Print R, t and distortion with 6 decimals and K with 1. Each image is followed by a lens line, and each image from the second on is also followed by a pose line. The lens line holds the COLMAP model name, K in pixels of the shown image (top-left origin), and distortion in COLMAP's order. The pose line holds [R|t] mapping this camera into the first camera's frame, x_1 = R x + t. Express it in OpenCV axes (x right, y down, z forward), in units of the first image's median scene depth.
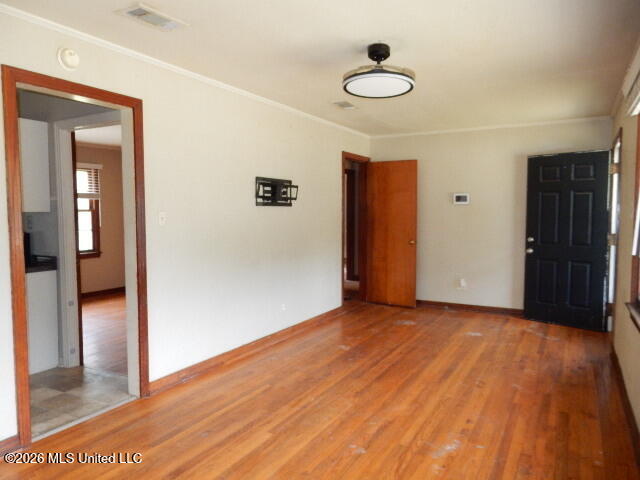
lens RADIAL K [[469.1, 0, 319.5], [0, 469.1, 236.5], [0, 0, 1]] dist [-0.012052, 0.010198]
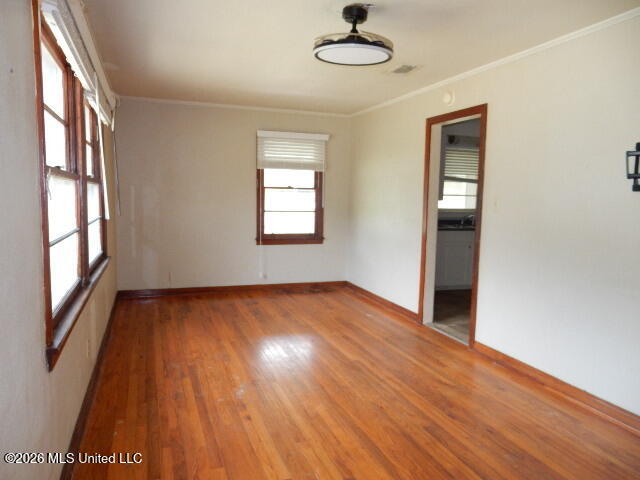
lens RADIAL K [[469.1, 0, 316.8], [0, 469.1, 245.1], [0, 0, 1]] dist [-0.012052, 0.010198]
pose [[-0.663175, 0.061931, -0.745897, 0.854837], [-0.066481, 0.987758, 0.141121, -0.078096], [0.745506, 0.143176, -0.650939, 1.573552]]
